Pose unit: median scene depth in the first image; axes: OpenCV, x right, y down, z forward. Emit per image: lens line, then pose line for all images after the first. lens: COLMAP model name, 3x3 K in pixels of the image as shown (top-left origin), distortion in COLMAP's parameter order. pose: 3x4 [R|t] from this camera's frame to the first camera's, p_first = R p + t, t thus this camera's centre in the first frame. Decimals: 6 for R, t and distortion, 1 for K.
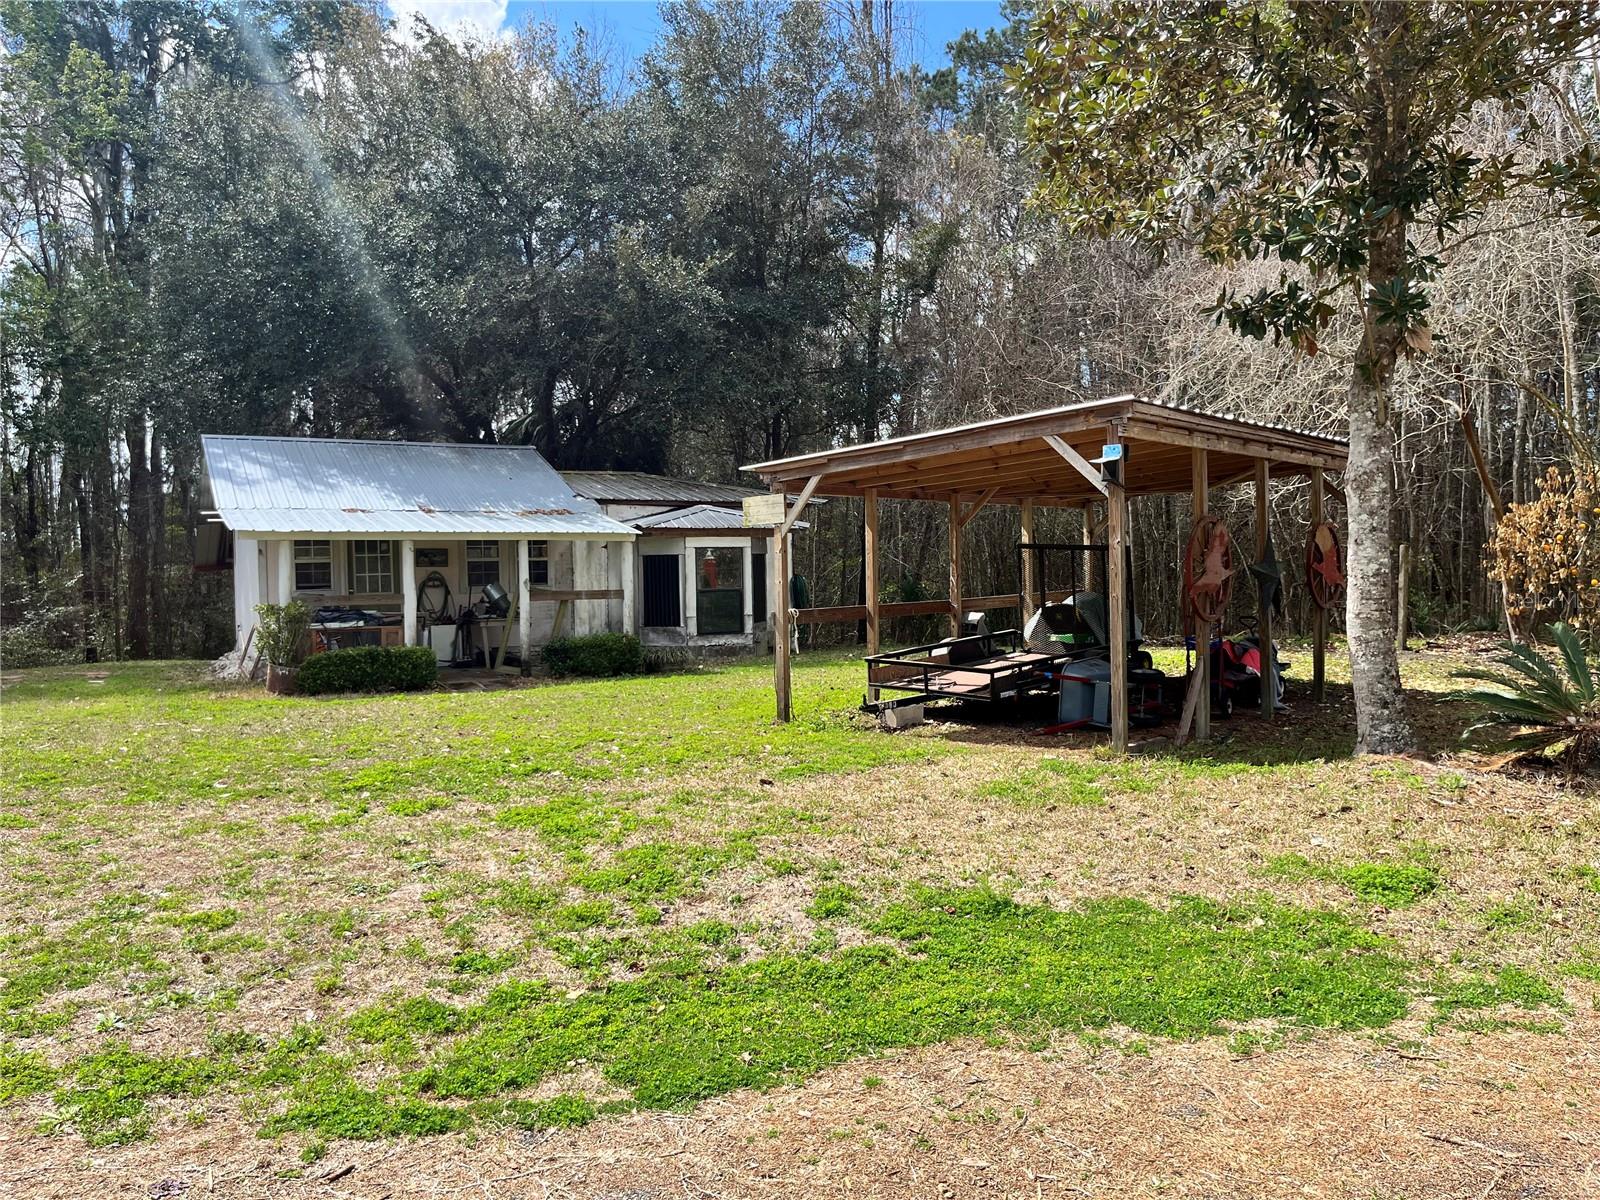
lens RADIAL K [[1215.6, 0, 806.2], [0, 1215.6, 576.0], [0, 0, 1]] dist [0.060166, -0.083035]
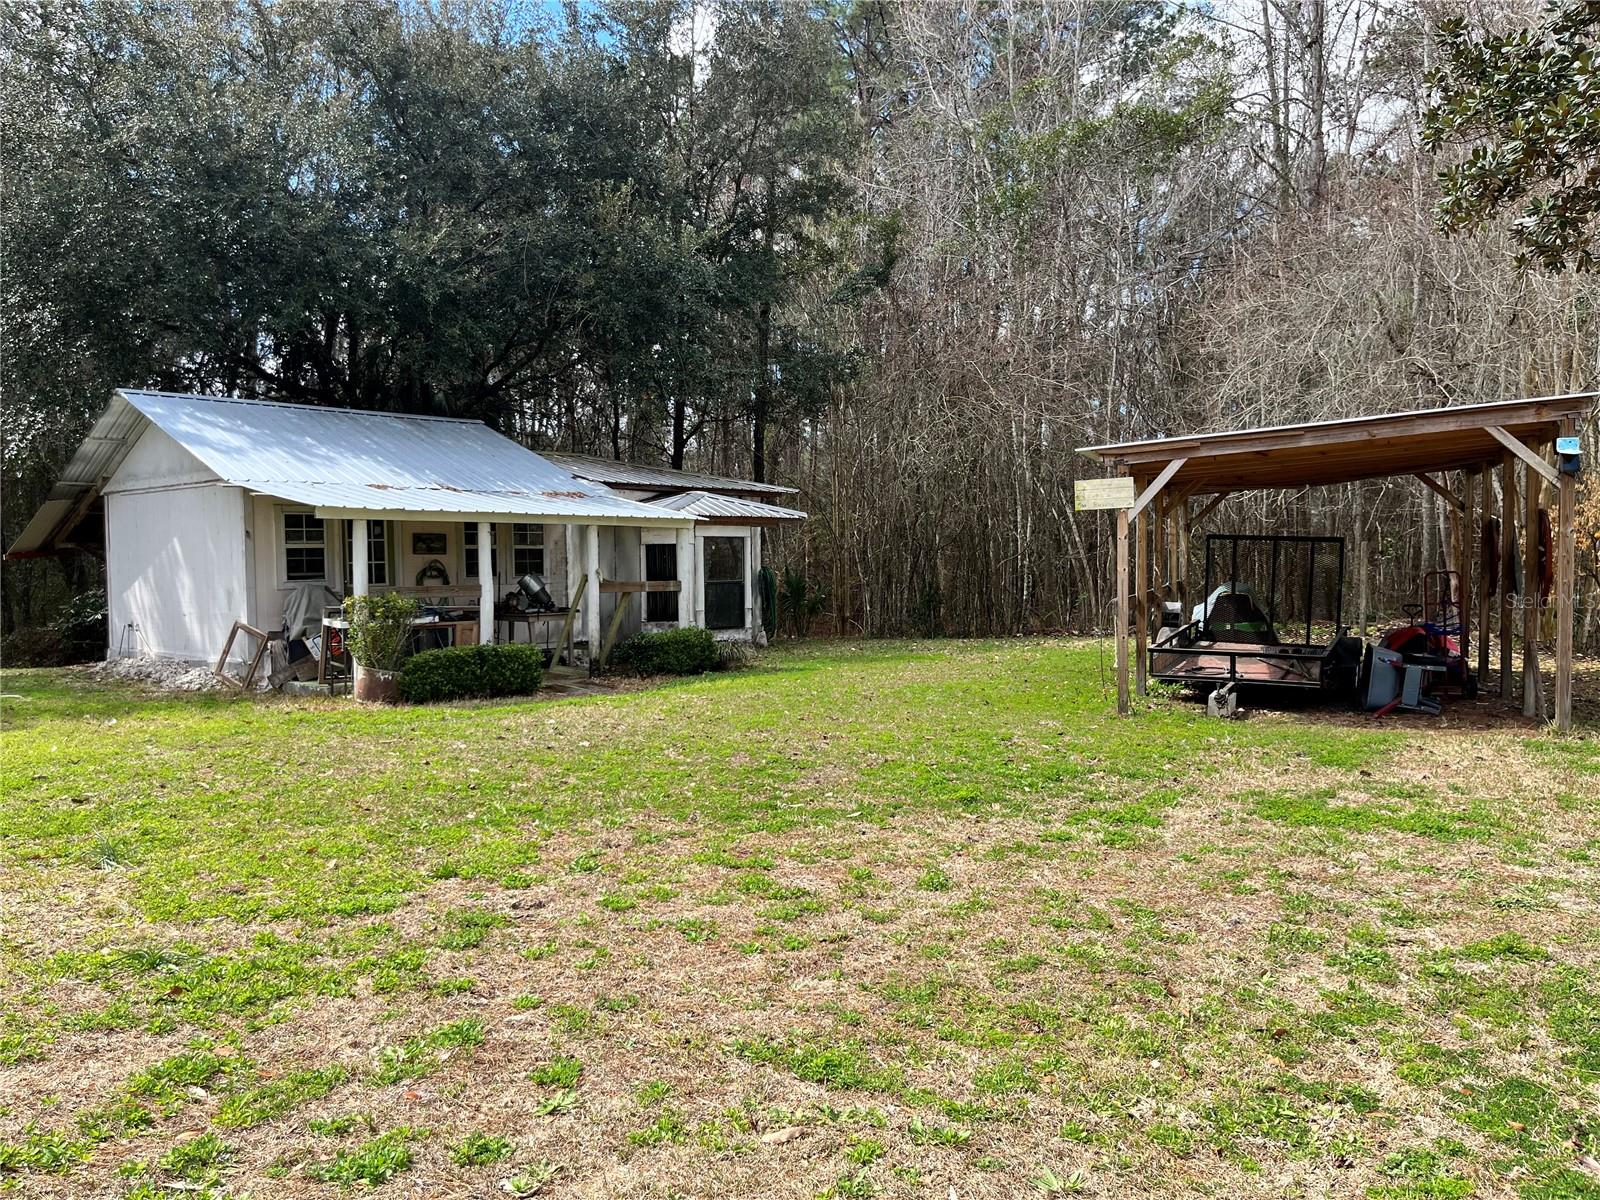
lens RADIAL K [[1215.6, 0, 797.3], [0, 1215.6, 599.9], [0, 0, 1]] dist [0.060166, -0.083035]
pose [[0.951513, -0.003503, 0.307588, -0.348706], [-0.003228, 0.999766, 0.021369, 0.005747], [-0.307591, -0.021326, 0.951280, 0.097580]]
